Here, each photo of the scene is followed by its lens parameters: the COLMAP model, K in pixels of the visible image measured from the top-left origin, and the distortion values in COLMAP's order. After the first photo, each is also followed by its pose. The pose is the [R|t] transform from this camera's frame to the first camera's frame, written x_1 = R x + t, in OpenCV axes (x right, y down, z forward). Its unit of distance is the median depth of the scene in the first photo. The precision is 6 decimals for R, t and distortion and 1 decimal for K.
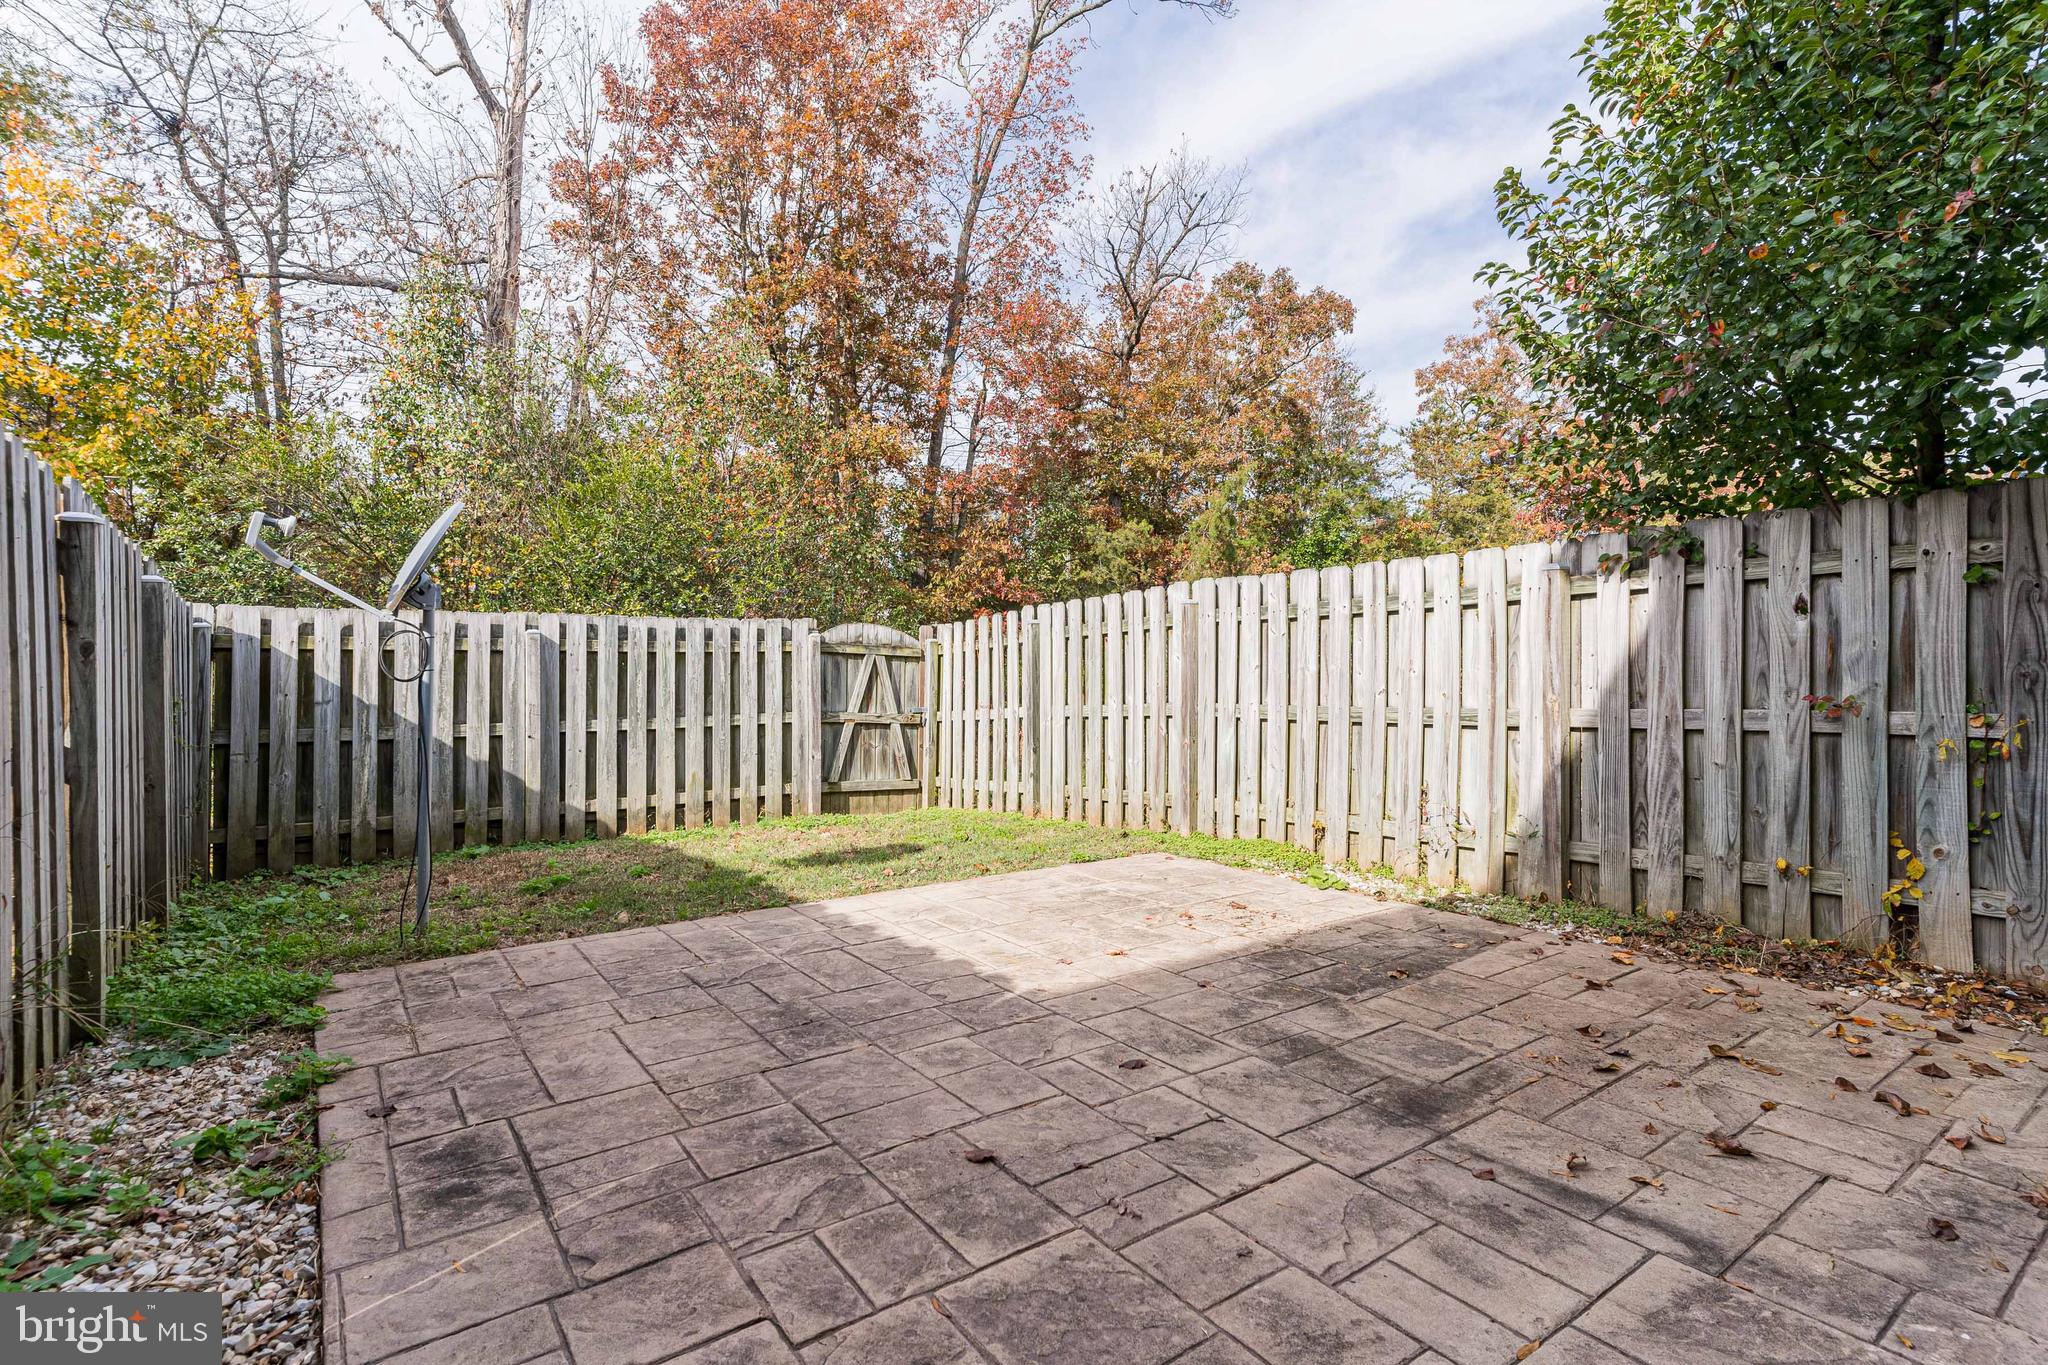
lens RADIAL K [[967.7, 0, 971.1], [0, 967.7, 669.6], [0, 0, 1]] dist [0.000252, 0.000893]
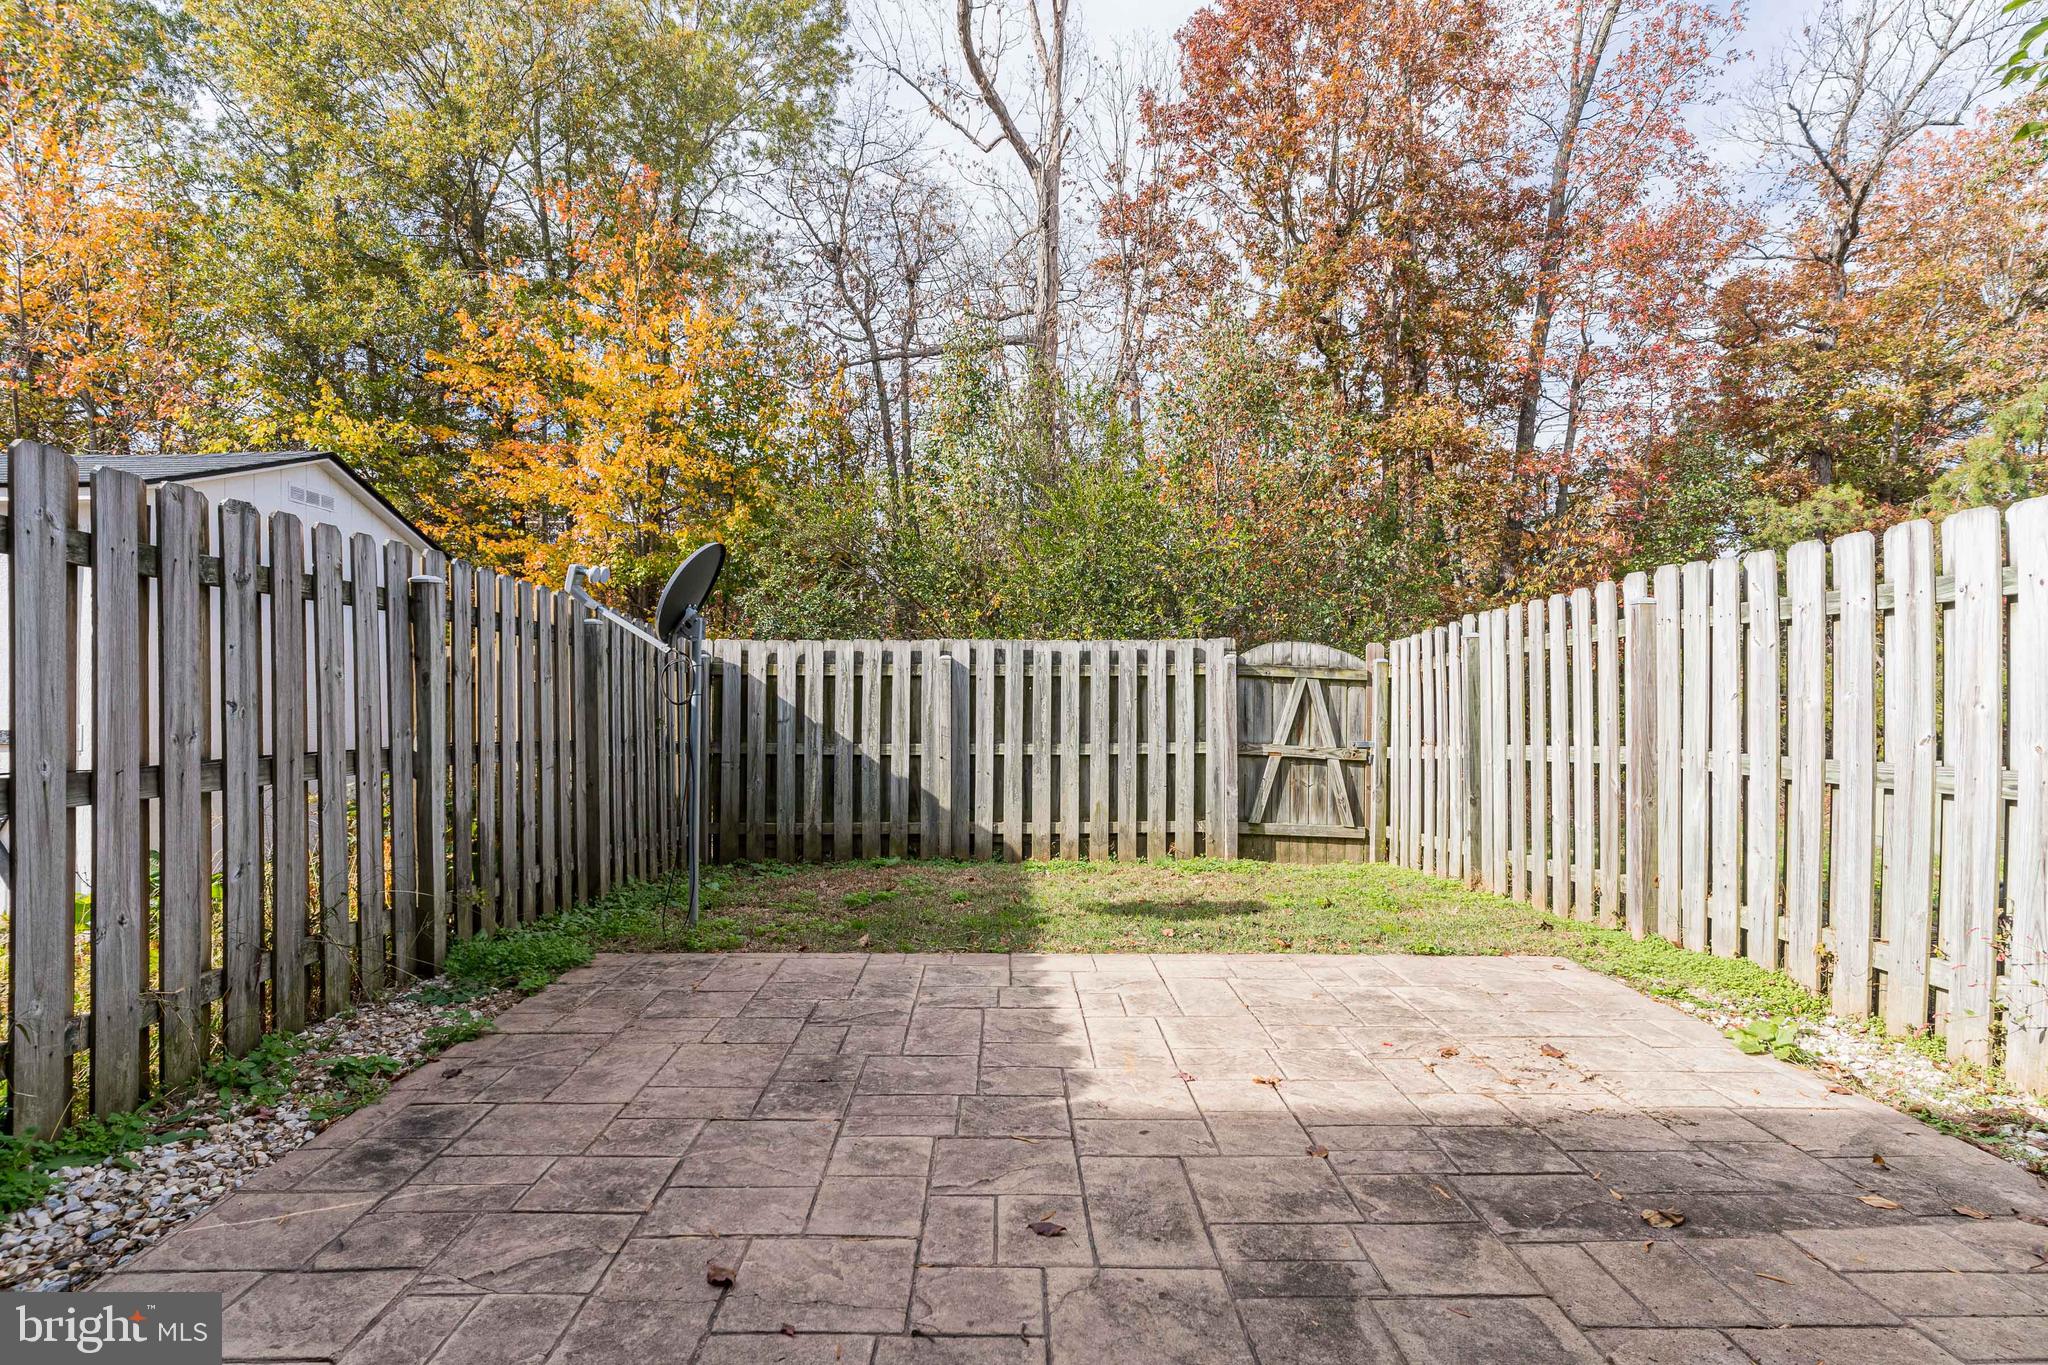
lens RADIAL K [[1019.5, 0, 1024.0], [0, 1019.5, 682.5], [0, 0, 1]] dist [-0.014696, 0.010308]
pose [[0.828507, -0.000488, -0.559979, 0.231034], [-0.005109, 0.999951, -0.008430, -0.002959], [0.559955, 0.009846, 0.828464, 0.130712]]
